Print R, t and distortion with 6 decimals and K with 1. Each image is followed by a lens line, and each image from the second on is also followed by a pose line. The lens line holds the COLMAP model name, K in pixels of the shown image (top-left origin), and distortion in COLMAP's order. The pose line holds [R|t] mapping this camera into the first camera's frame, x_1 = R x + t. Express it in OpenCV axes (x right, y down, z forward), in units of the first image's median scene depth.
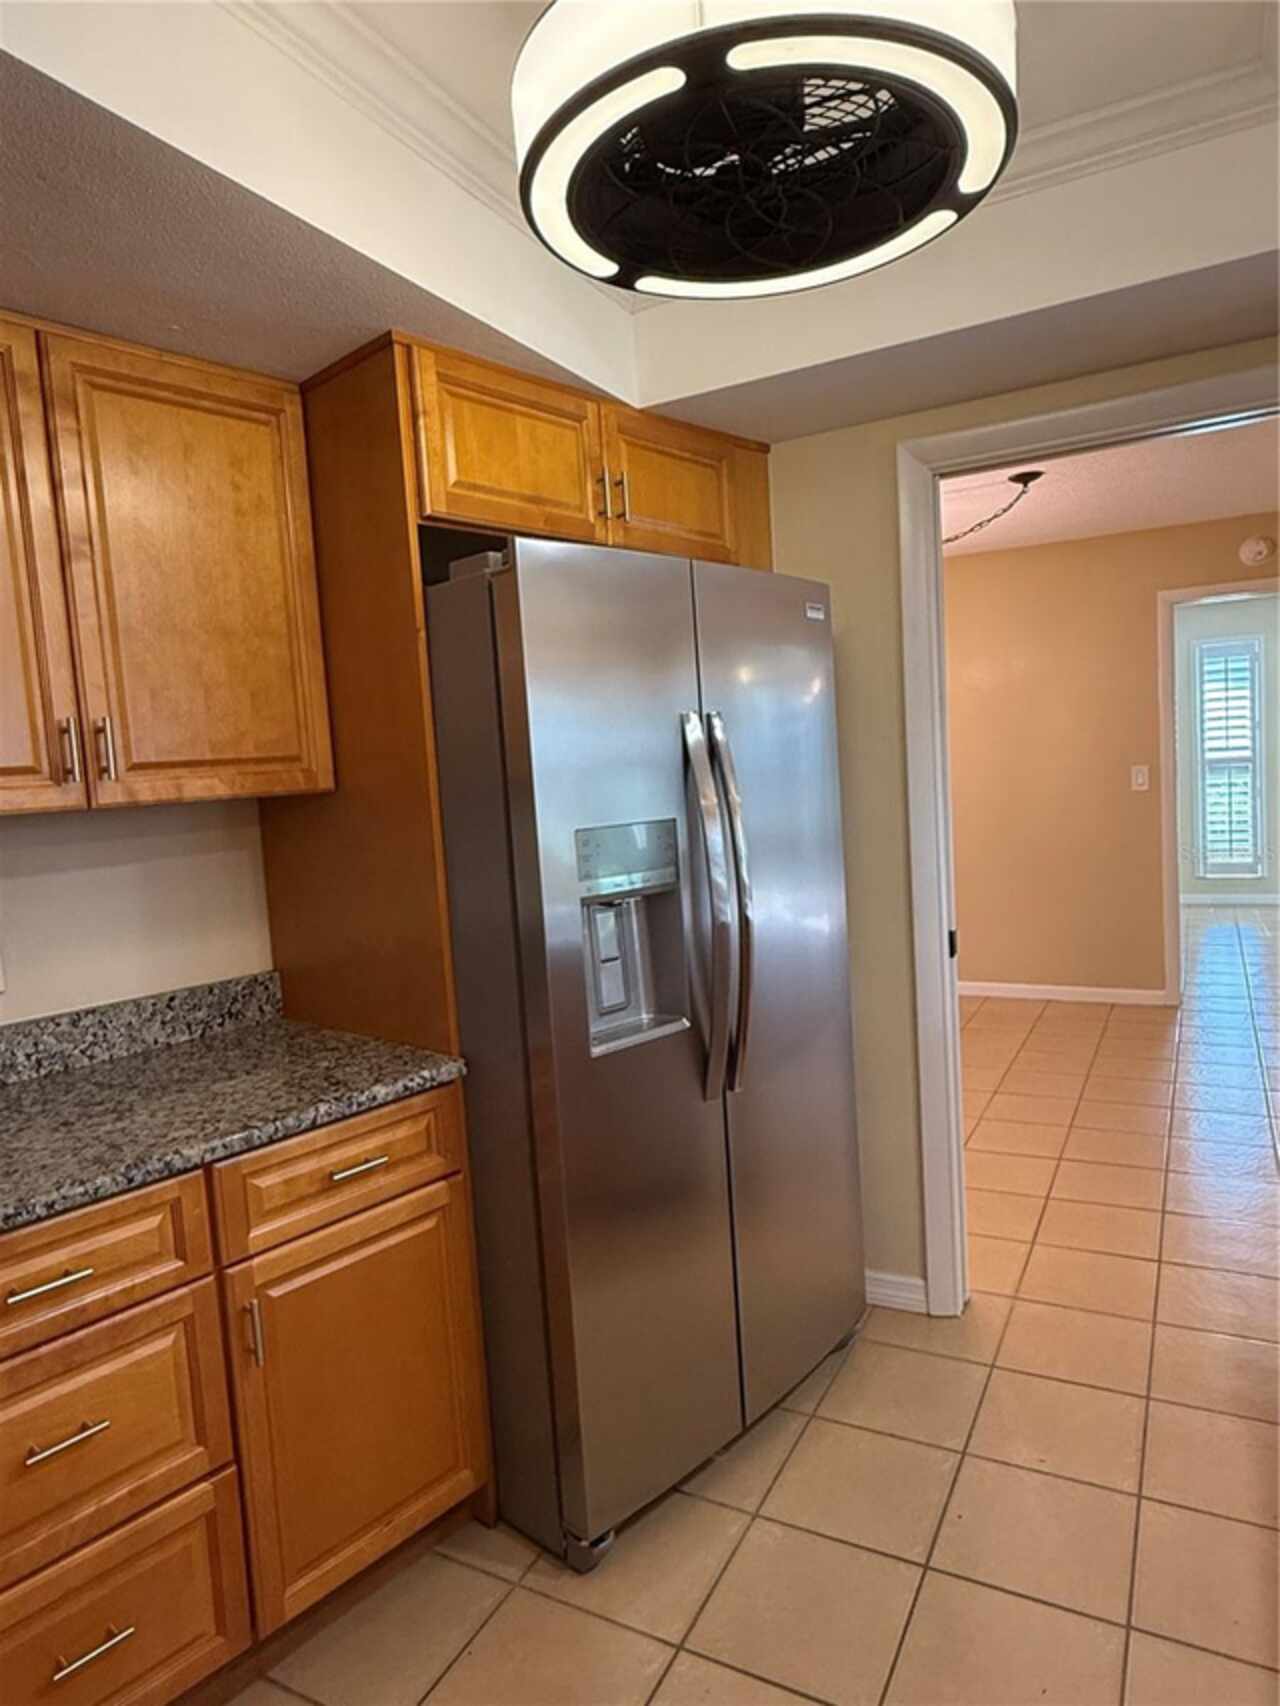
lens RADIAL K [[1094.6, 0, 646.1], [0, 1094.6, 854.0], [0, 0, 1]] dist [0.005677, -0.001590]
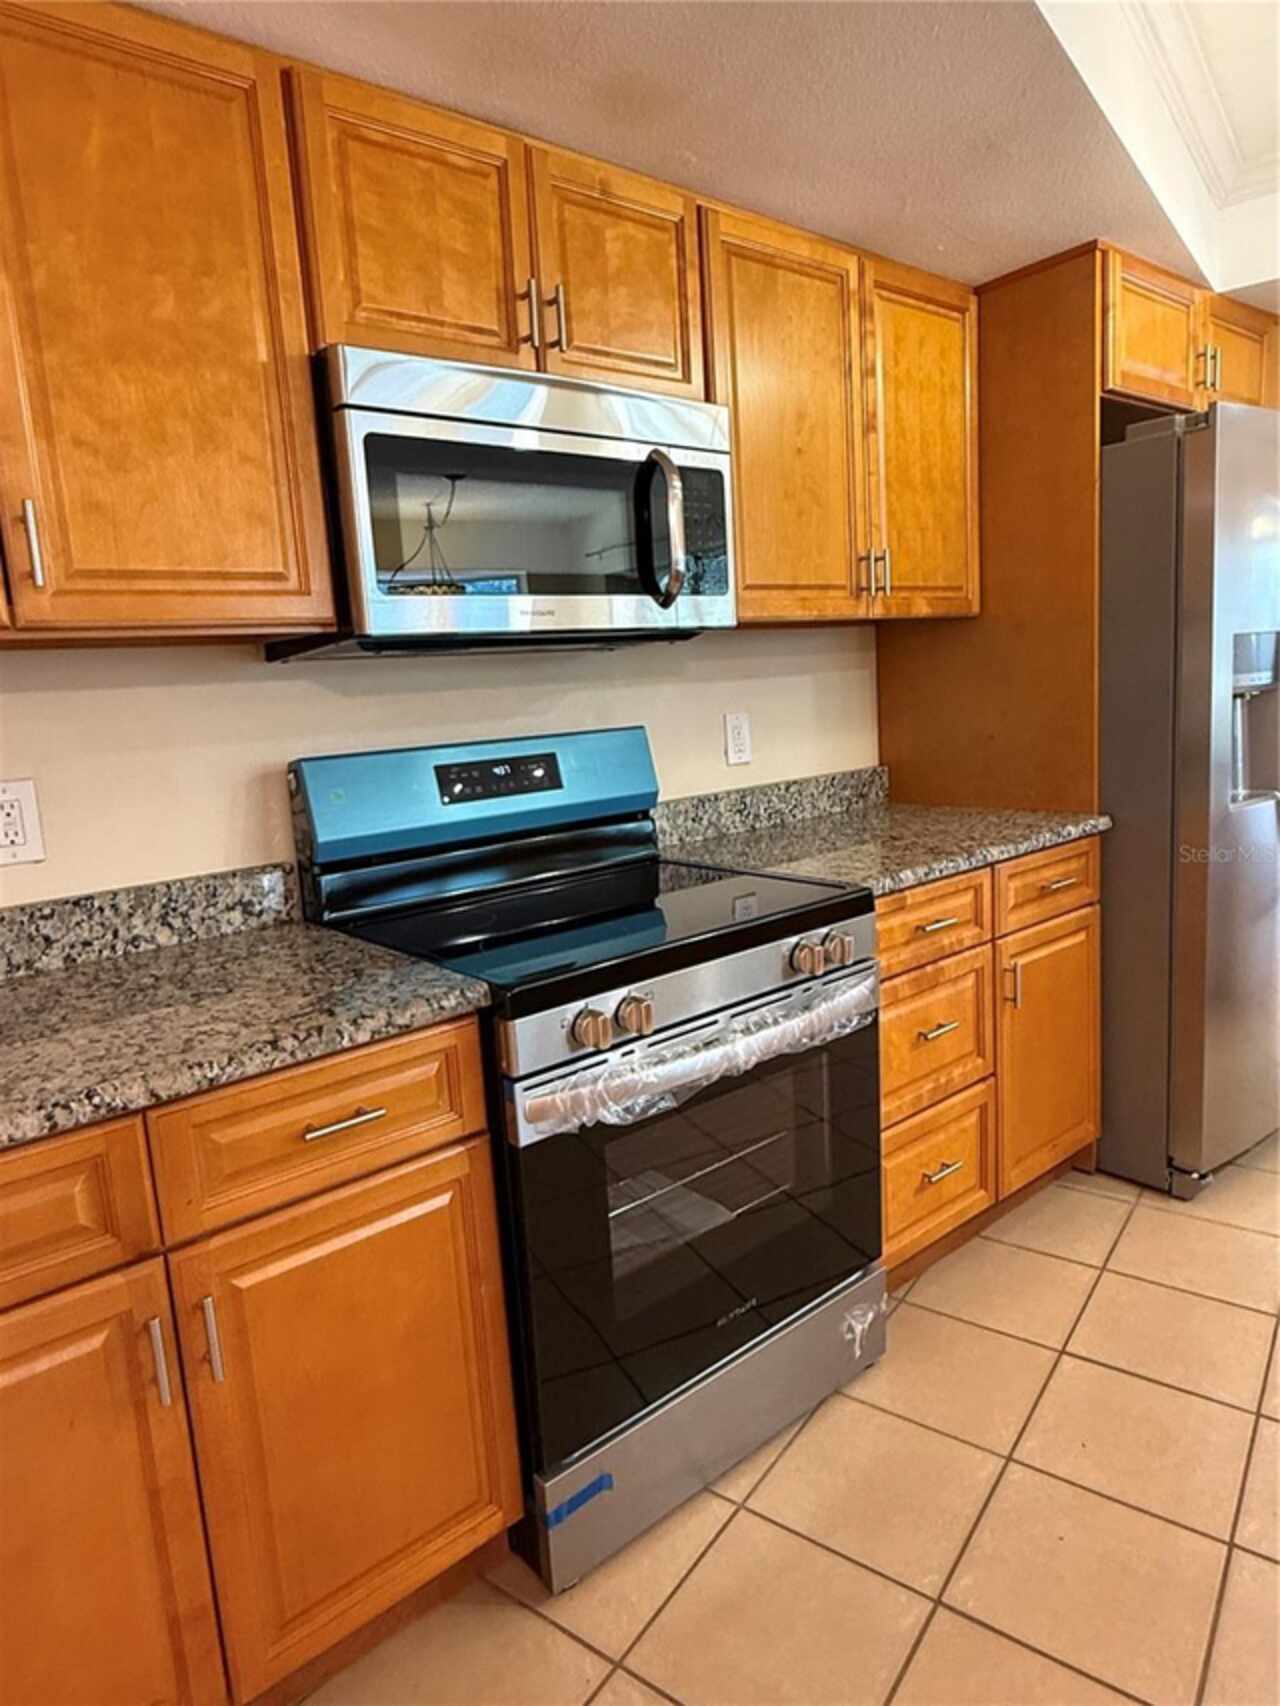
lens RADIAL K [[1094.6, 0, 635.5], [0, 1094.6, 853.2], [0, 0, 1]] dist [0.005677, -0.001590]
pose [[0.989256, 0.024517, -0.144120, -0.538754], [-0.012117, 0.996196, 0.086296, 0.125152], [0.145687, -0.083623, 0.985790, -0.381590]]
